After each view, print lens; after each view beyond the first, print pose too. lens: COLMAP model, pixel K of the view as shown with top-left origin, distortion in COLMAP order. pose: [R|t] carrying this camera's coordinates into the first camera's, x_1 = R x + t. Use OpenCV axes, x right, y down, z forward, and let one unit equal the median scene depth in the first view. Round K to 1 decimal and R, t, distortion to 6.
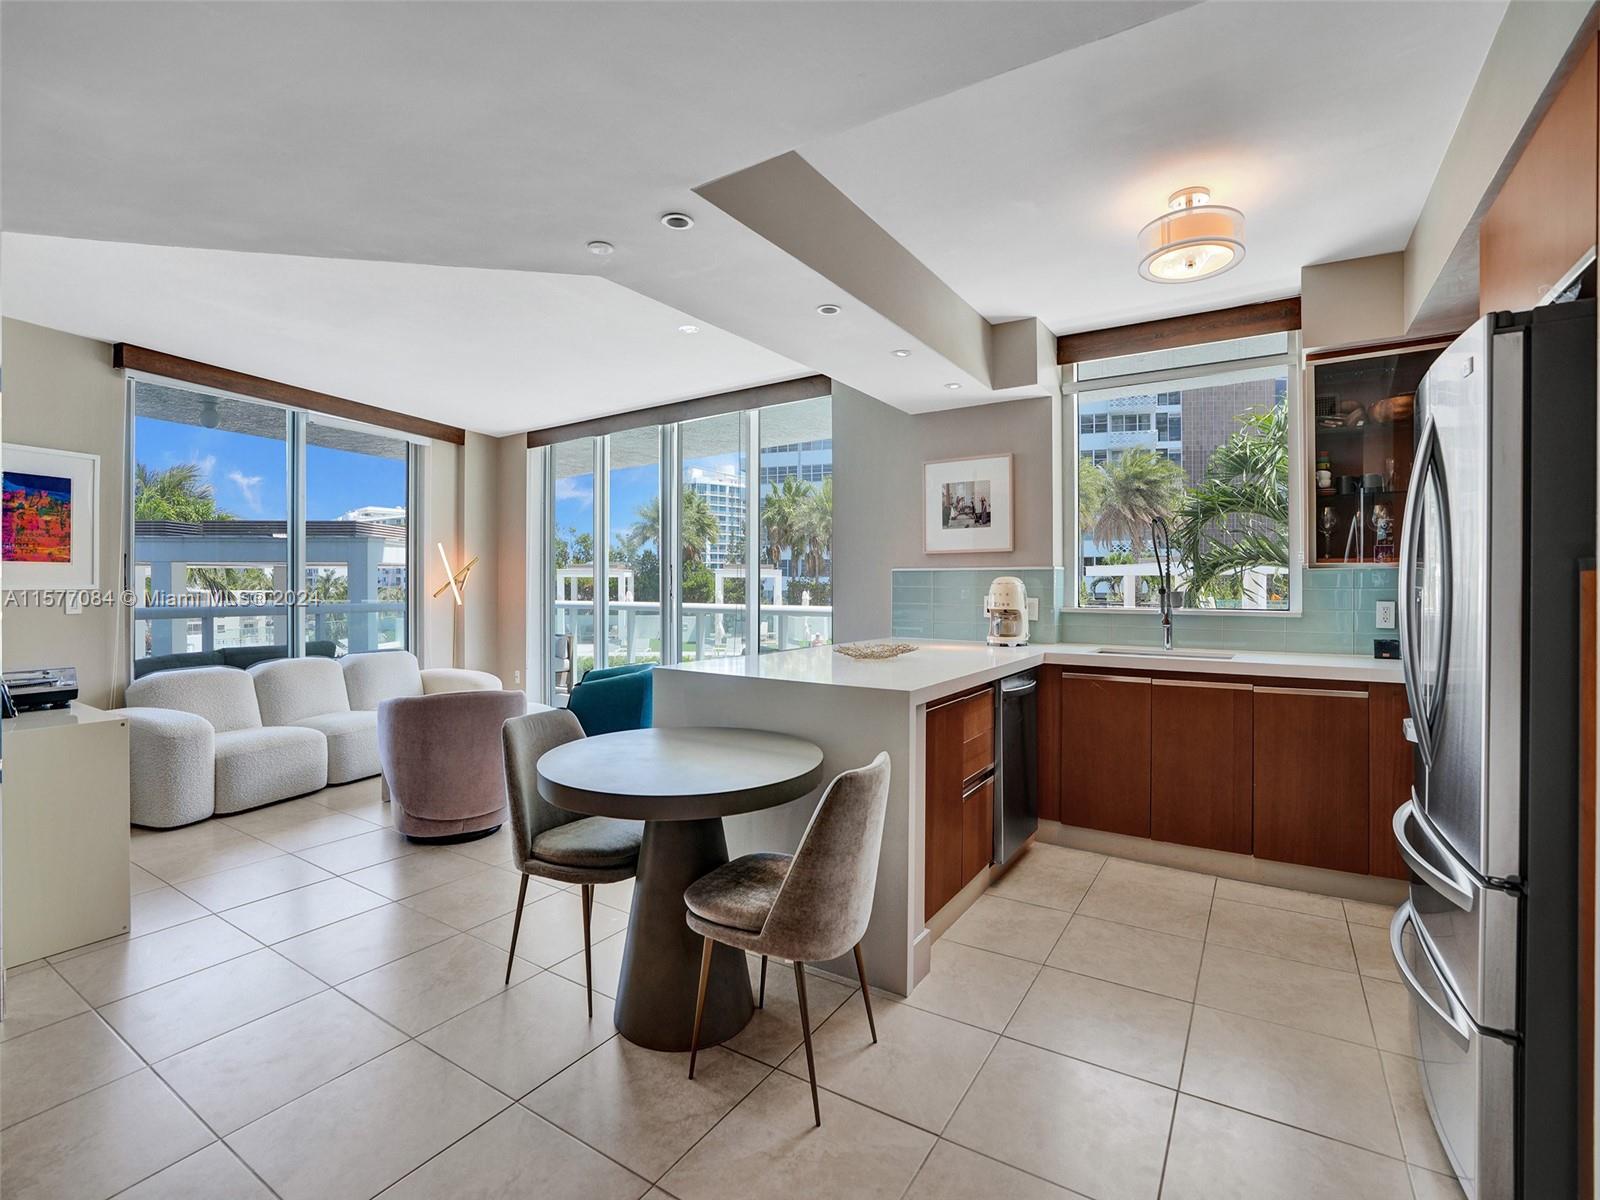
lens RADIAL K [[747.5, 0, 808.0], [0, 747.5, 581.5], [0, 0, 1]] dist [-0.058519, 0.018997]
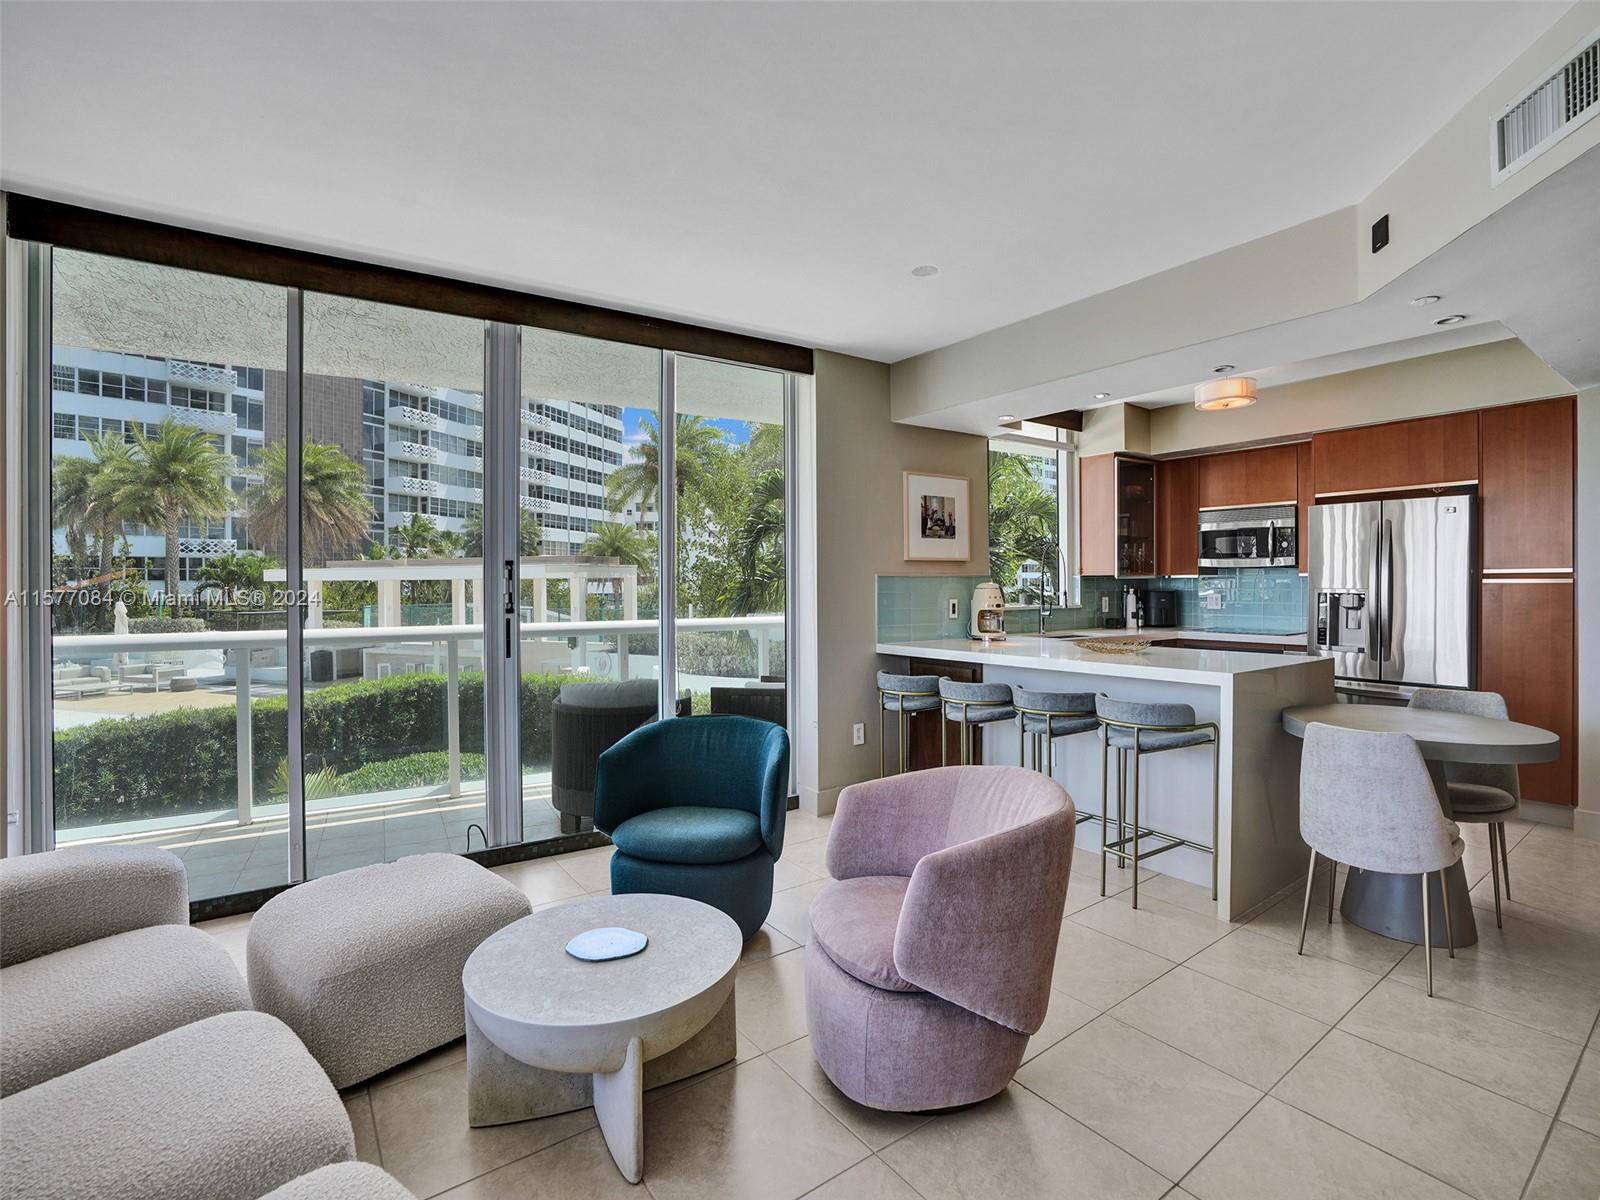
lens RADIAL K [[747.5, 0, 801.4], [0, 747.5, 586.9], [0, 0, 1]] dist [-0.058519, 0.018997]
pose [[0.383280, -0.002363, 0.923629, -0.921424], [0.002988, 0.999995, 0.001319, -0.001870], [-0.923628, 0.002255, 0.383285, 0.790589]]
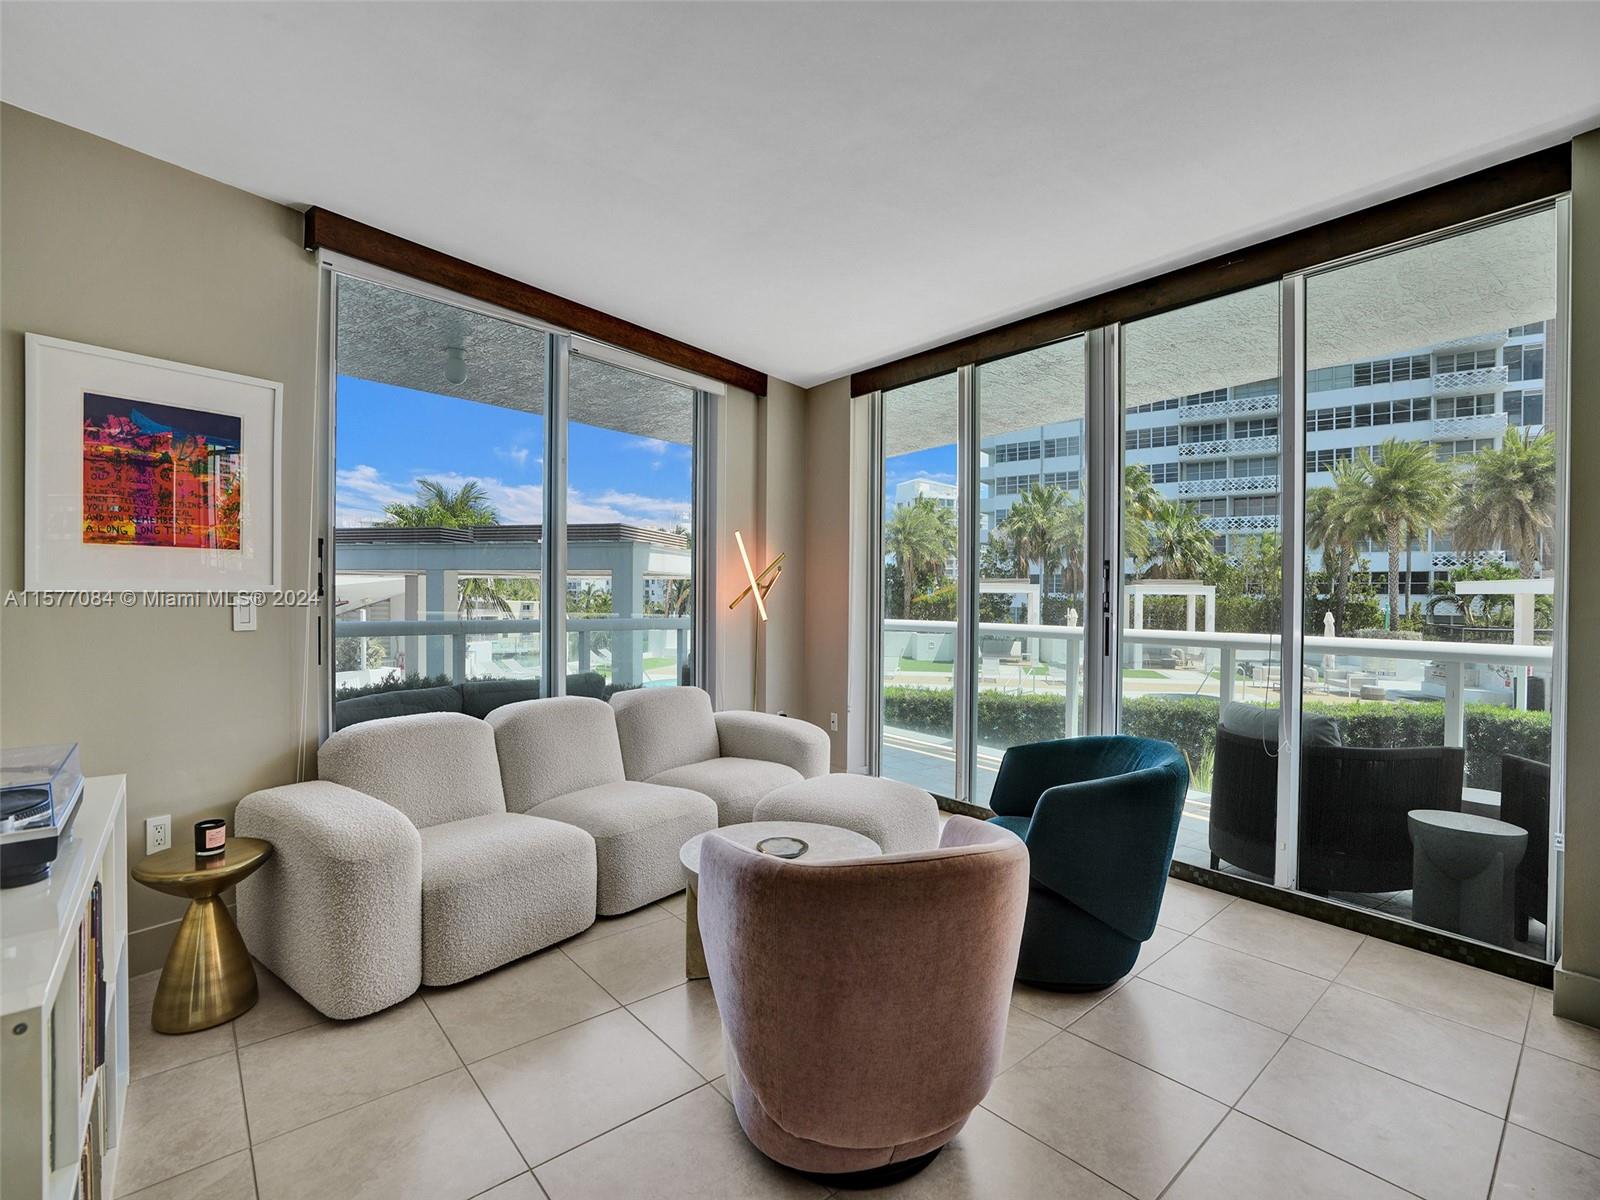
lens RADIAL K [[747.5, 0, 807.8], [0, 747.5, 608.2], [0, 0, 1]] dist [-0.058519, 0.018997]
pose [[0.957101, 0.013406, -0.289444, -0.340864], [-0.009183, 0.999831, 0.015941, 0.009941], [0.289608, -0.012599, 0.957062, 0.502206]]
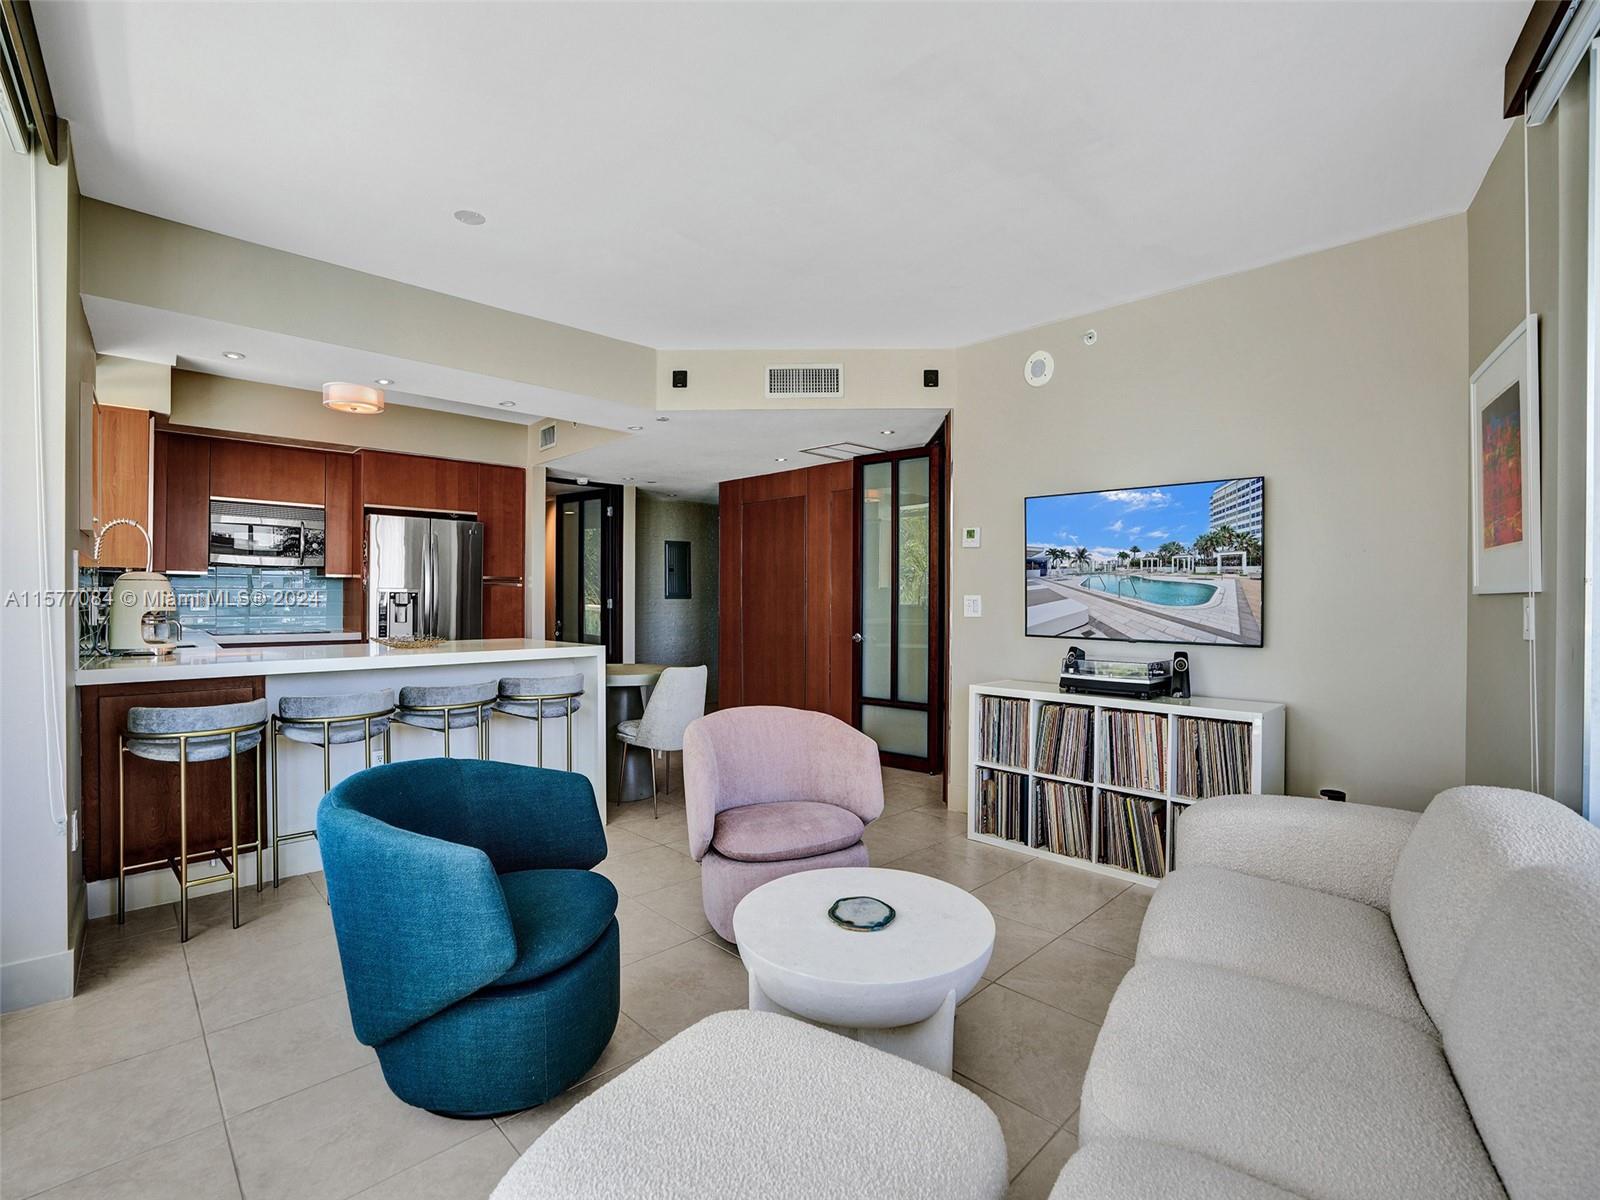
lens RADIAL K [[747.5, 0, 803.7], [0, 747.5, 599.1], [0, 0, 1]] dist [-0.058519, 0.018997]
pose [[-0.968217, -0.003894, 0.250080, -0.623281], [-0.004126, 0.999991, -0.000401, 0.021306], [-0.250077, -0.001419, -0.968225, 1.538542]]
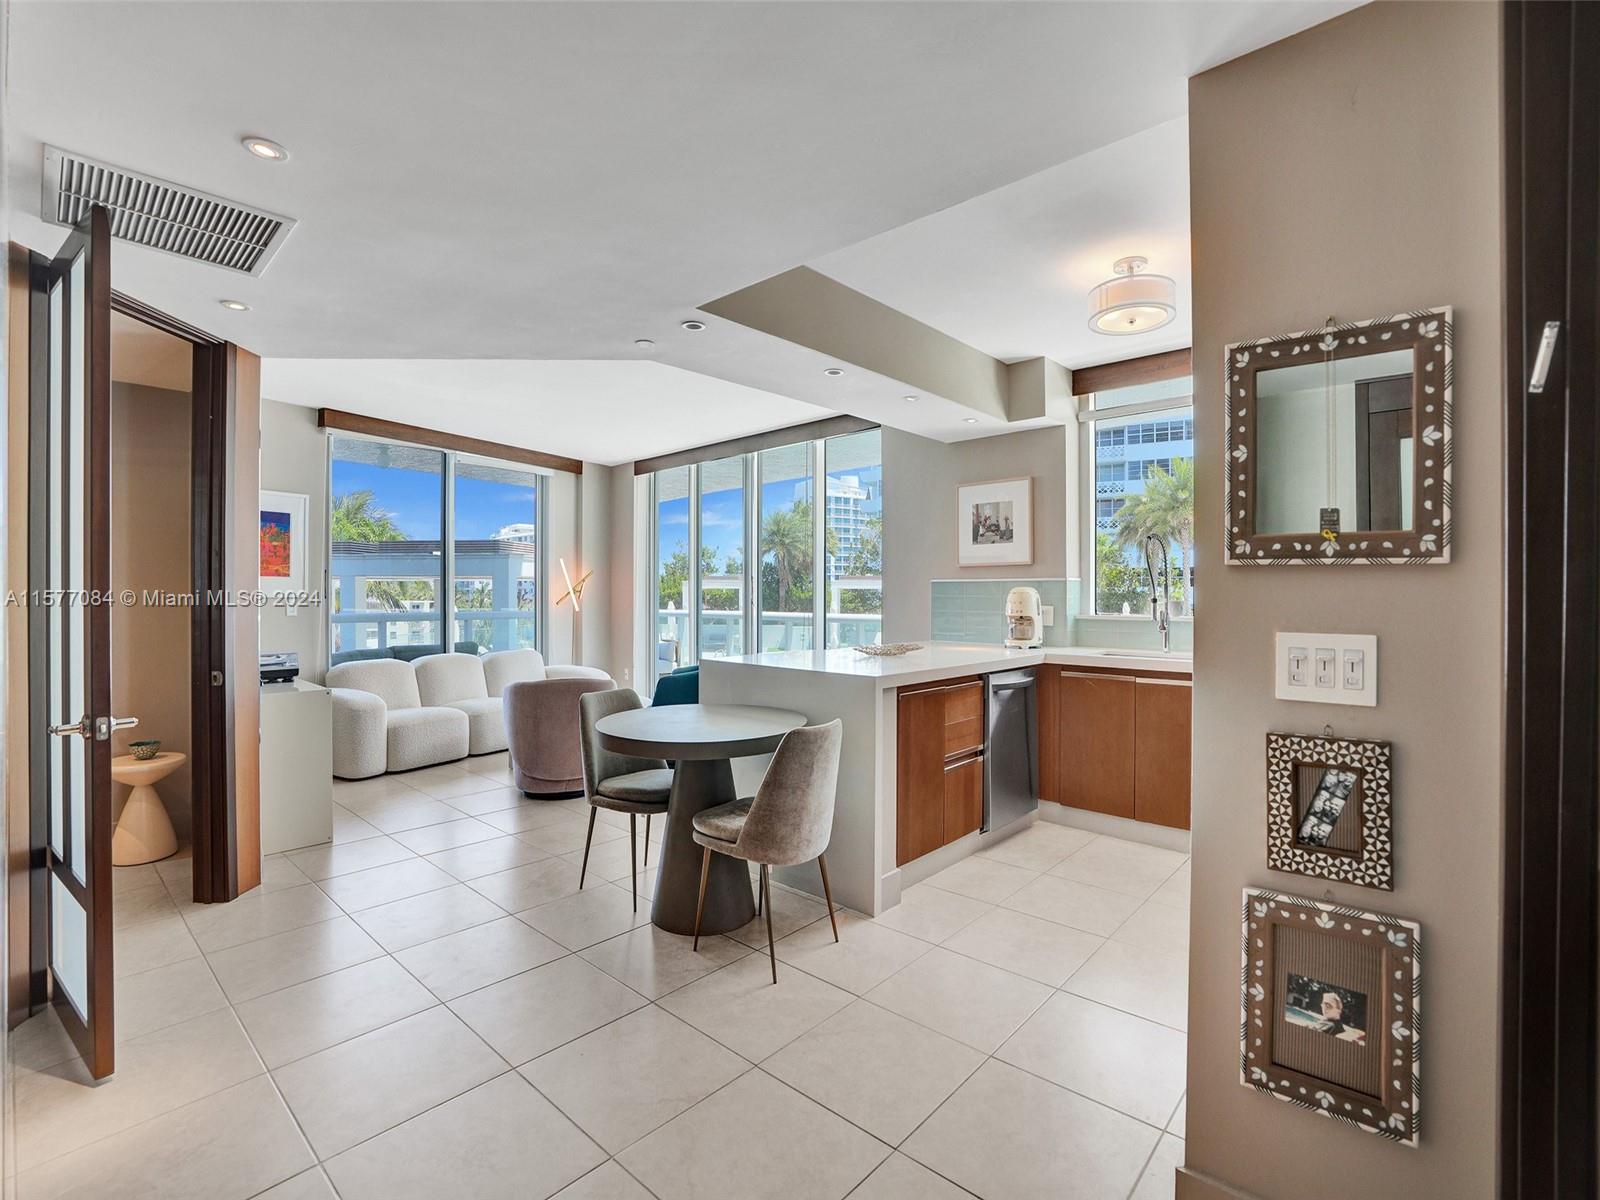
lens RADIAL K [[747.5, 0, 809.0], [0, 747.5, 588.7], [0, 0, 1]] dist [-0.058519, 0.018997]
pose [[0.986247, -0.000757, -0.165275, 0.129439], [-0.000056, 0.999988, -0.004912, 0.001587], [0.165277, 0.004854, 0.986235, -0.156475]]
